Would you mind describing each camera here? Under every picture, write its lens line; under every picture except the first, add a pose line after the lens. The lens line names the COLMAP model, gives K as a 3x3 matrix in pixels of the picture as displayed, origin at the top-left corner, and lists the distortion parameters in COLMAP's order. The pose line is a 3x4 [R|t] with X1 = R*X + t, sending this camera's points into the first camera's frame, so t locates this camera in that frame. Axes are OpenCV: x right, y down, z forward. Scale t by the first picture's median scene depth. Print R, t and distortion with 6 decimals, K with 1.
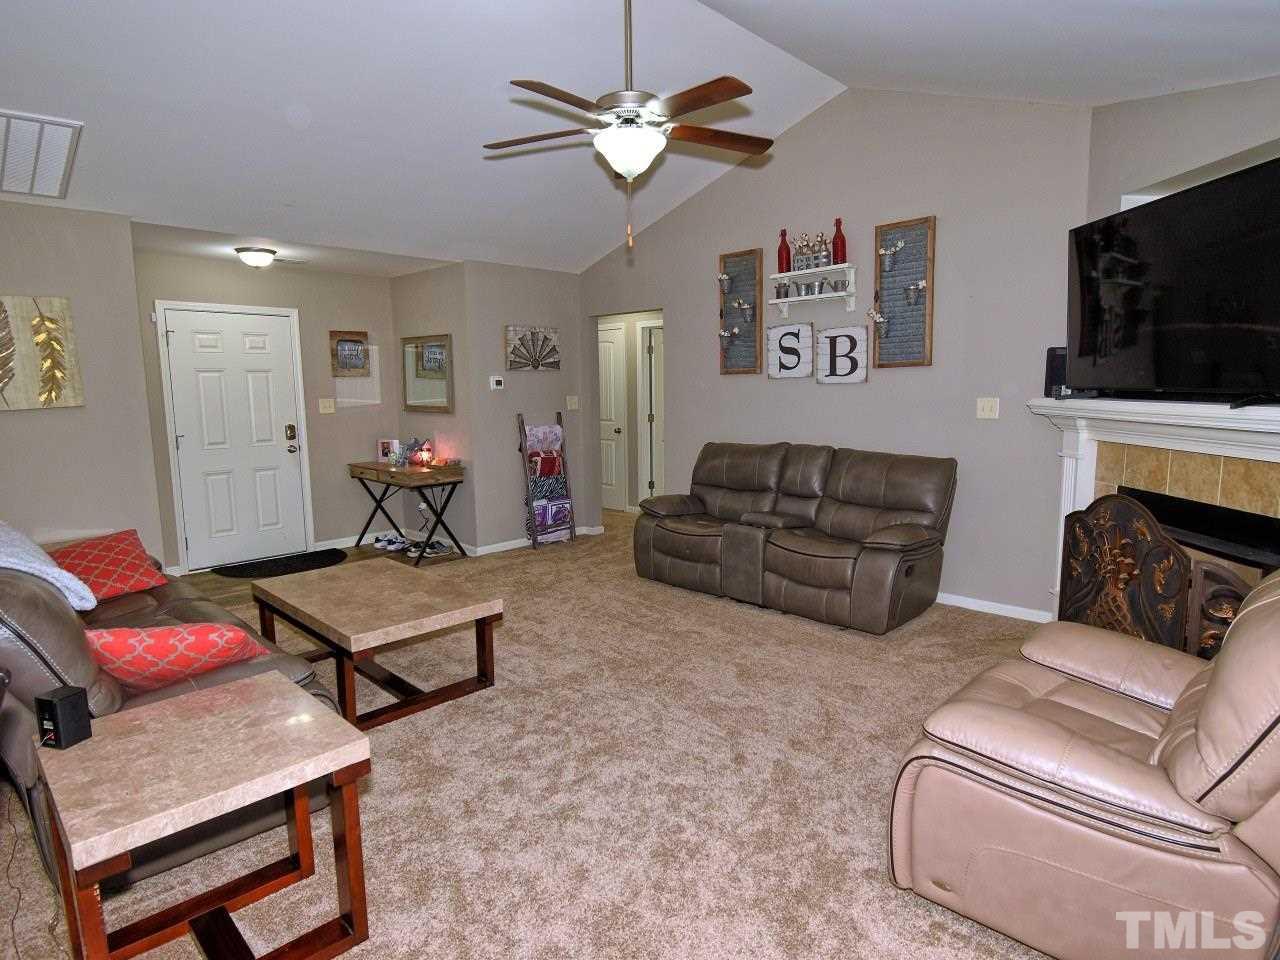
lens RADIAL K [[725.9, 0, 651.2], [0, 725.9, 476.8], [0, 0, 1]] dist [-0.004641, -0.012044]
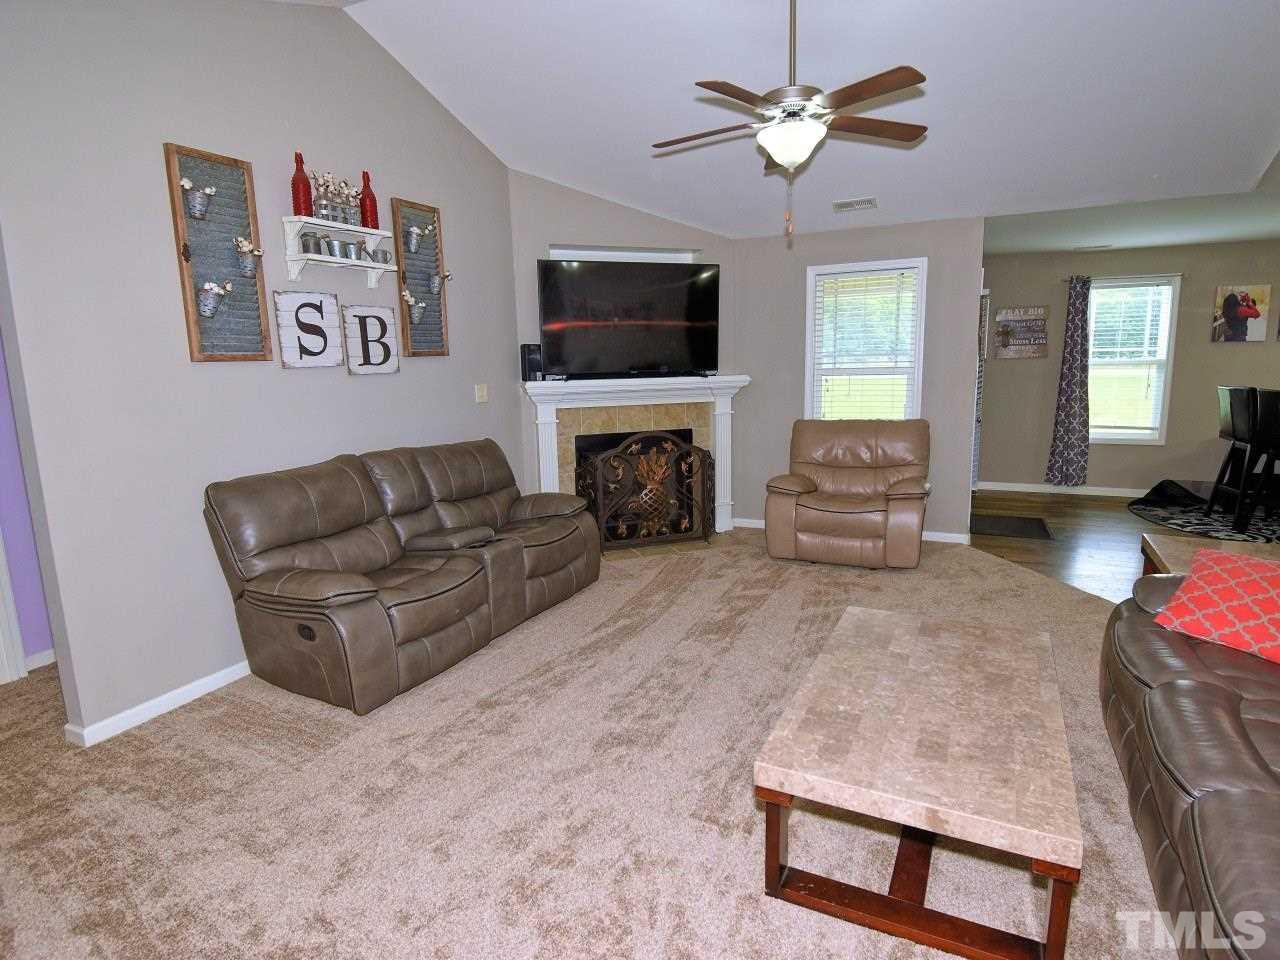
lens RADIAL K [[659.7, 0, 637.6], [0, 659.7, 479.2], [0, 0, 1]] dist [-0.026367, -0.002139]
pose [[-0.289942, -0.138362, 0.946990, -0.660061], [0.155480, 0.969539, 0.189260, -0.128266], [-0.944330, 0.202112, -0.259597, 1.114975]]
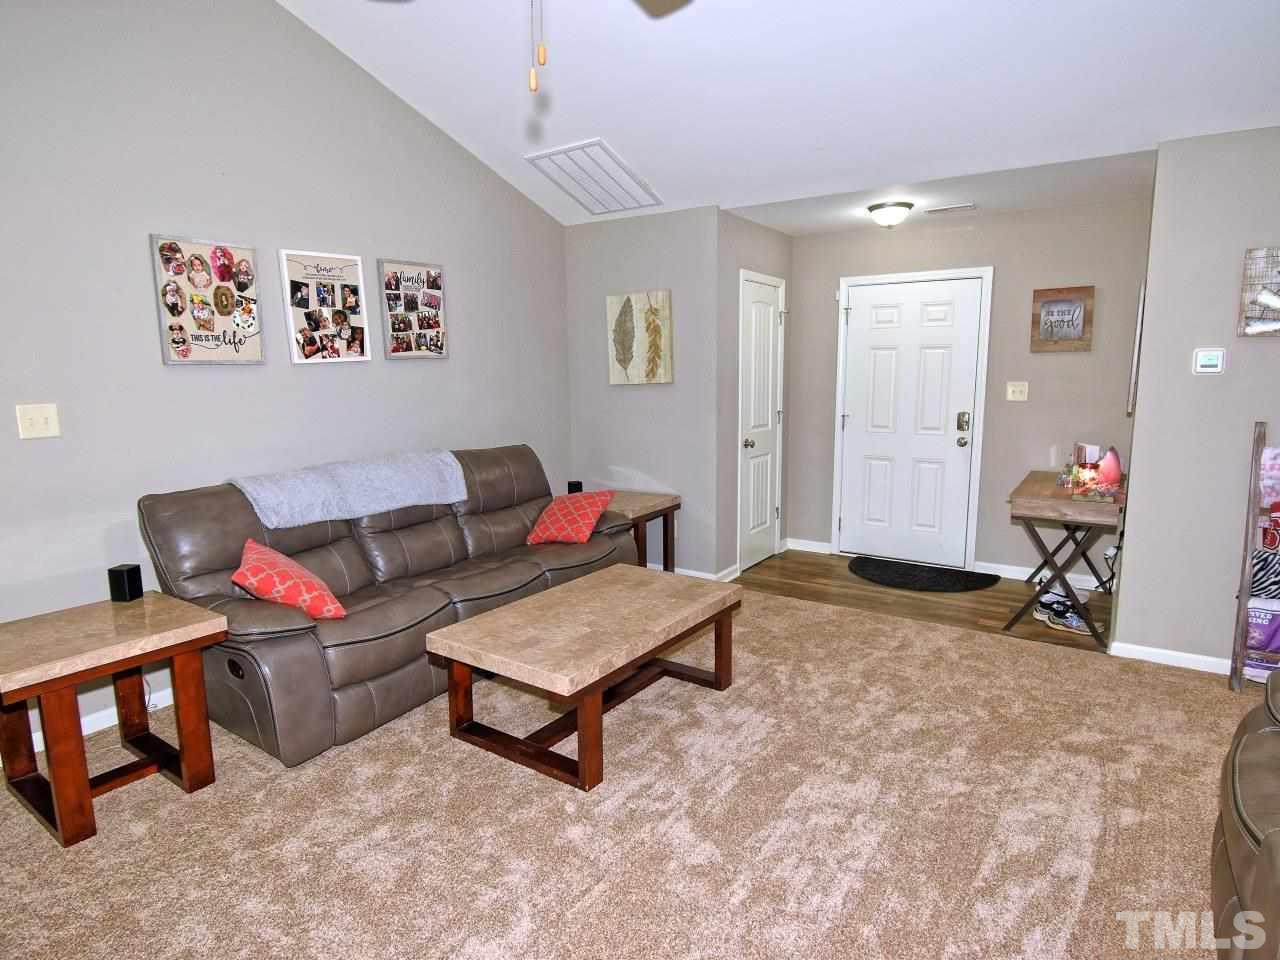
lens RADIAL K [[725.9, 0, 648.9], [0, 725.9, 477.7], [0, 0, 1]] dist [-0.004641, -0.012044]
pose [[0.163980, 0.156080, -0.974038, 0.368448], [-0.118088, 0.983409, 0.137701, -0.102522], [0.979370, 0.092442, 0.179690, 0.750116]]
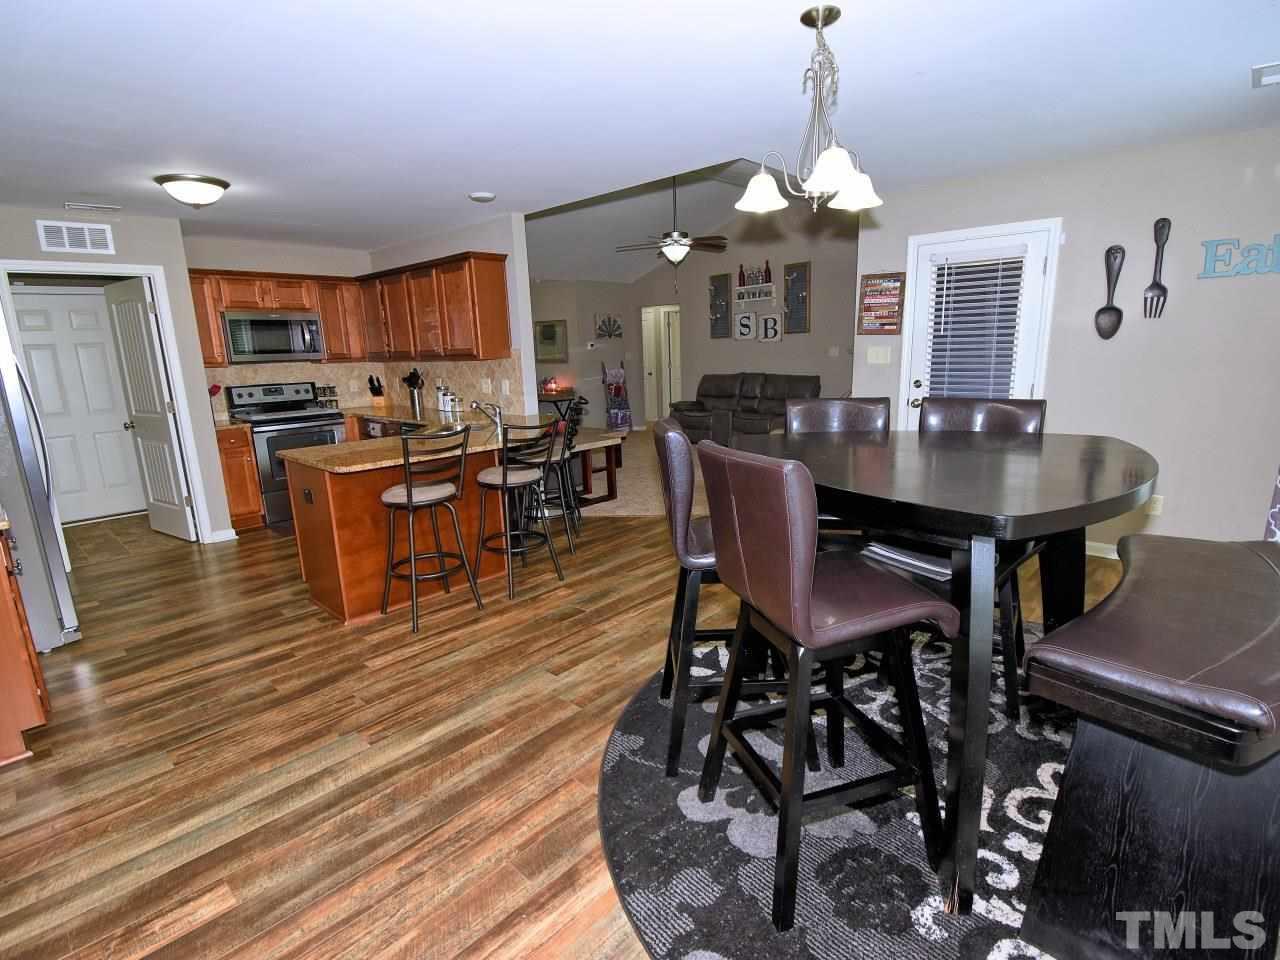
lens RADIAL K [[639.2, 0, 655.5], [0, 639.2, 492.2], [0, 0, 1]] dist [-0.021436, -0.003341]
pose [[0.999771, -0.020150, 0.007218, -0.097219], [0.019394, 0.995500, 0.092757, 0.142398], [-0.009054, -0.092596, 0.995663, -0.983333]]
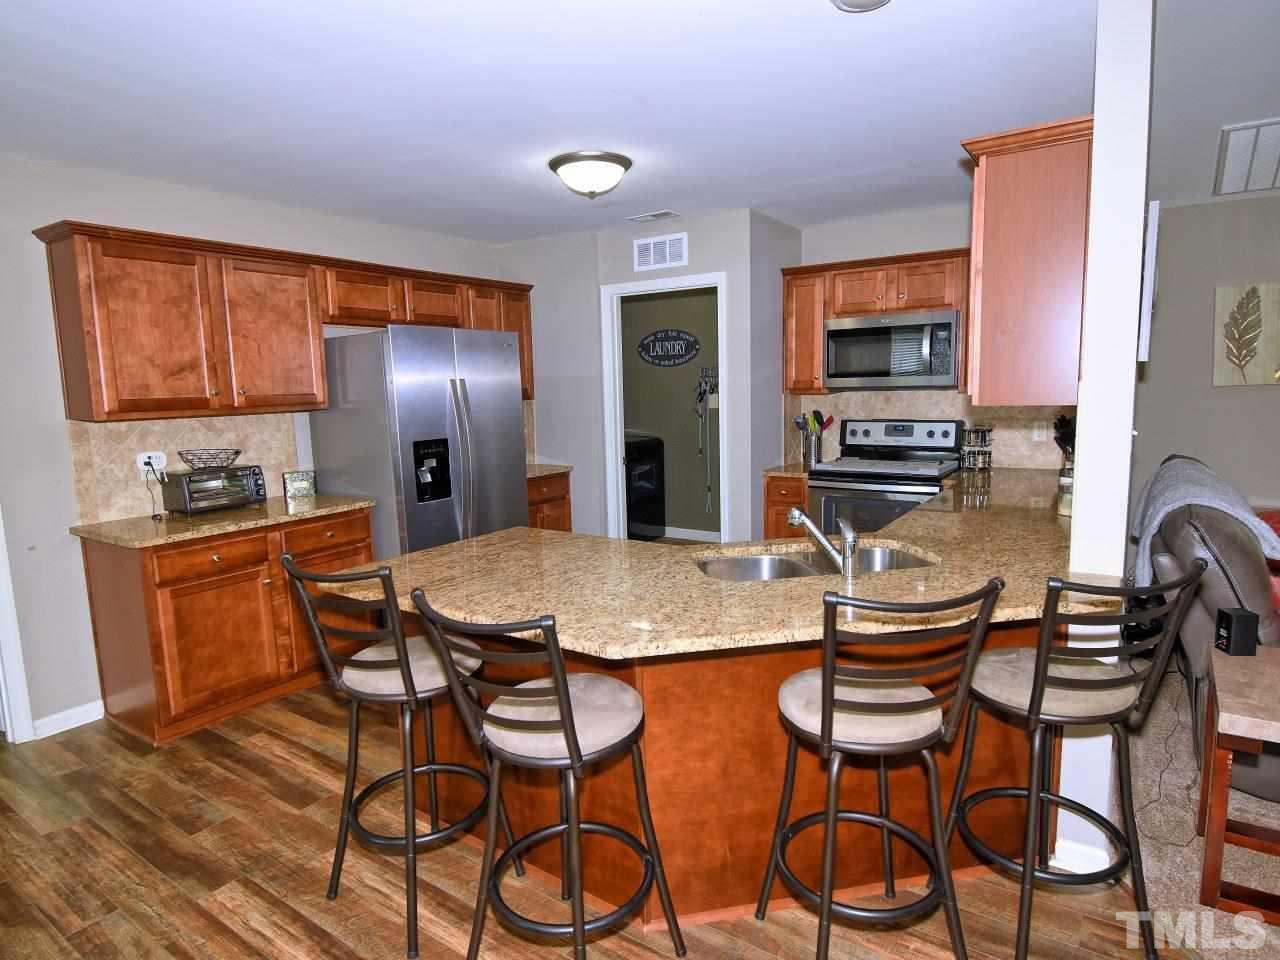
lens RADIAL K [[725.9, 0, 644.7], [0, 725.9, 482.3], [0, 0, 1]] dist [-0.004641, -0.012044]
pose [[0.149679, 0.141154, -0.978607, 0.090400], [-0.102798, 0.986615, 0.126585, 0.011483], [0.983376, 0.081651, 0.162186, -0.099327]]
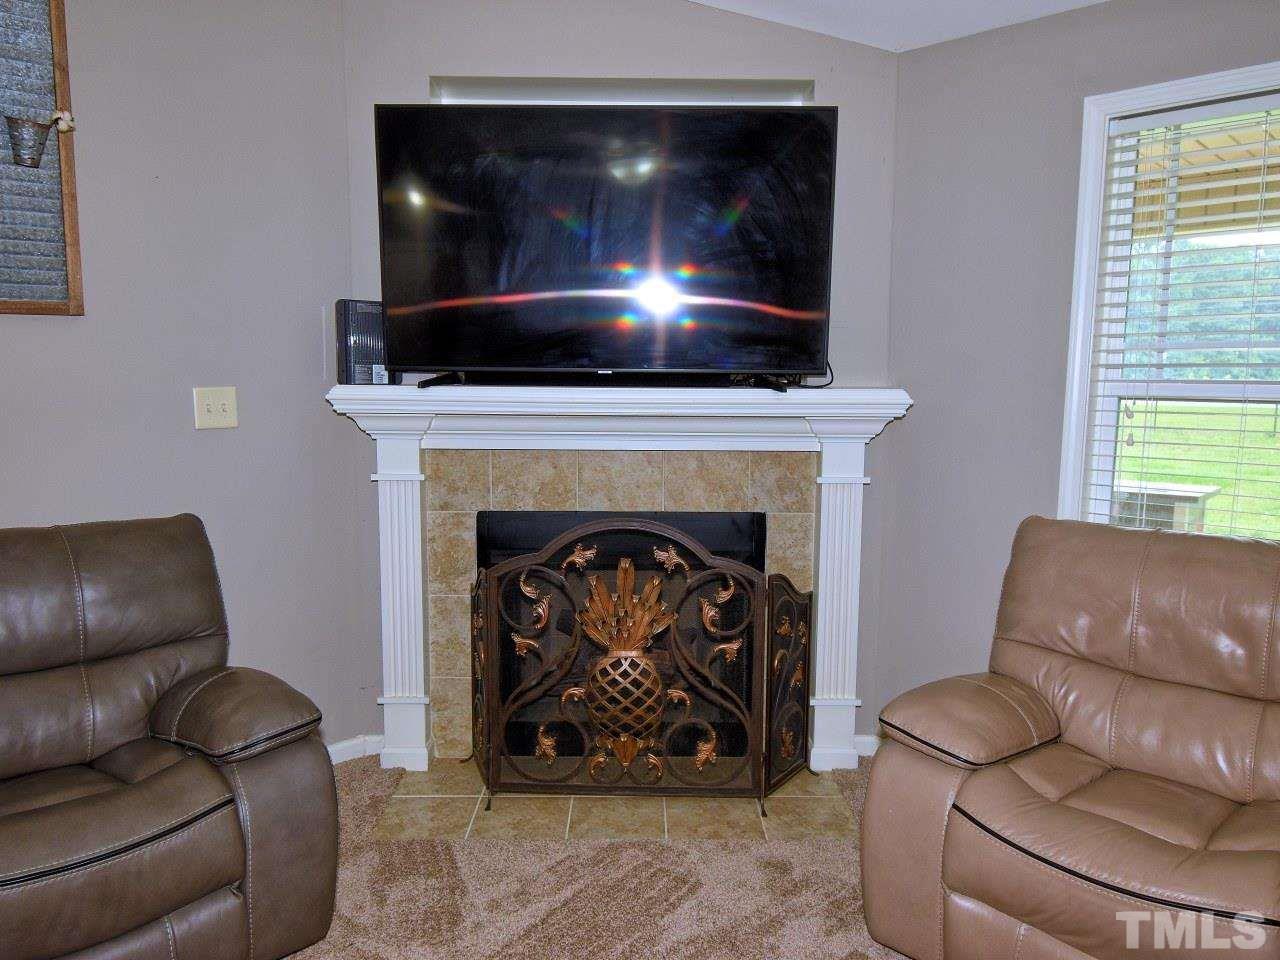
lens RADIAL K [[882.0, 0, 640.3], [0, 882.0, 479.4], [0, 0, 1]] dist [-0.002810, -0.005457]
pose [[0.041974, -0.105470, 0.993536, -0.153954], [0.123658, 0.987315, 0.099585, -0.072887], [-0.991437, 0.118679, 0.054483, 0.706304]]
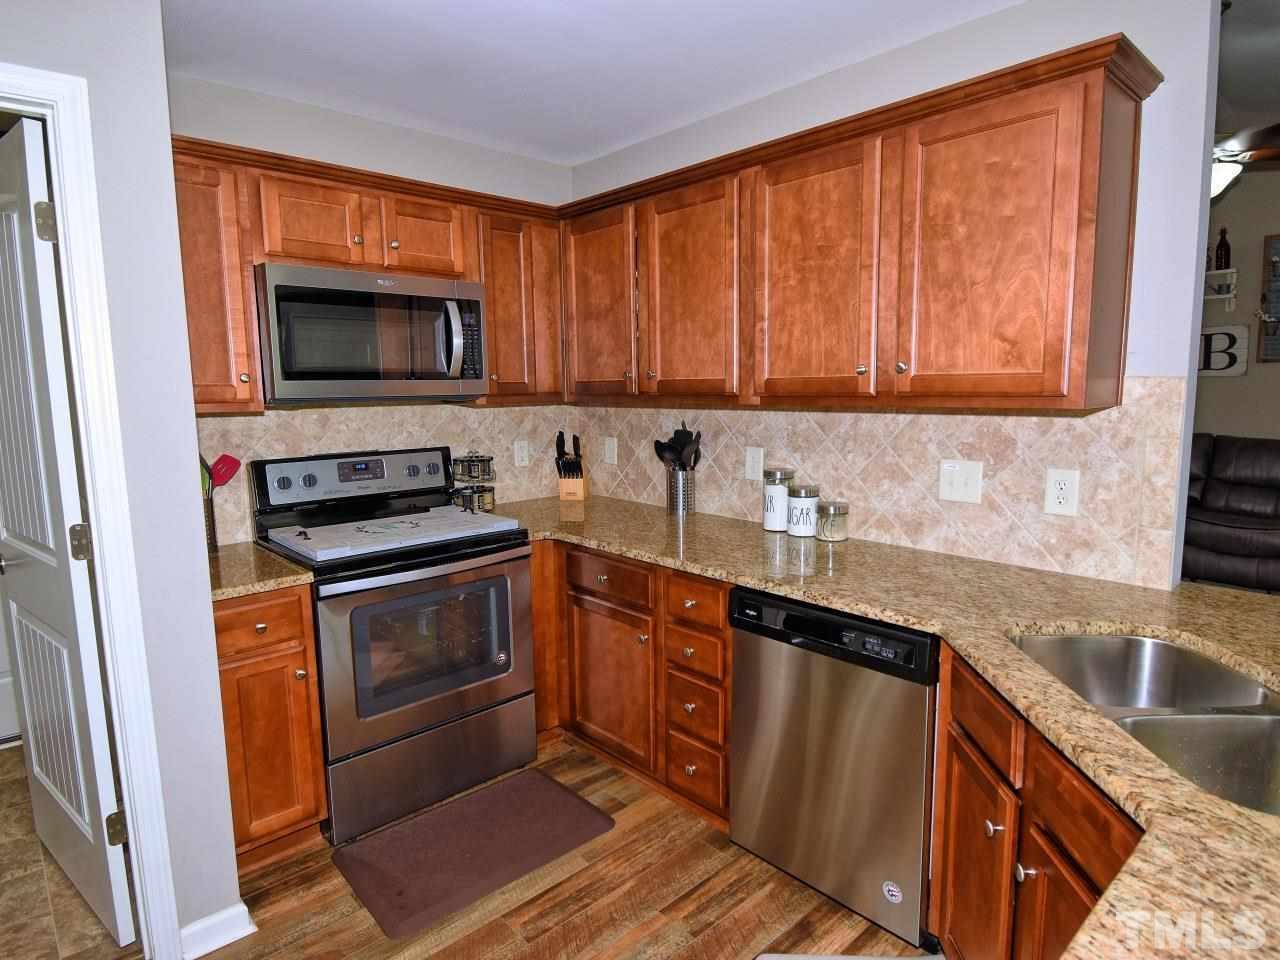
lens RADIAL K [[725.9, 0, 639.6], [0, 725.9, 478.4], [0, 0, 1]] dist [-0.004641, -0.012044]
pose [[0.996855, 0.007247, -0.078913, -0.626075], [-0.007283, 0.999973, -0.000173, 0.038900], [0.078909, 0.000747, 0.996882, -0.193396]]
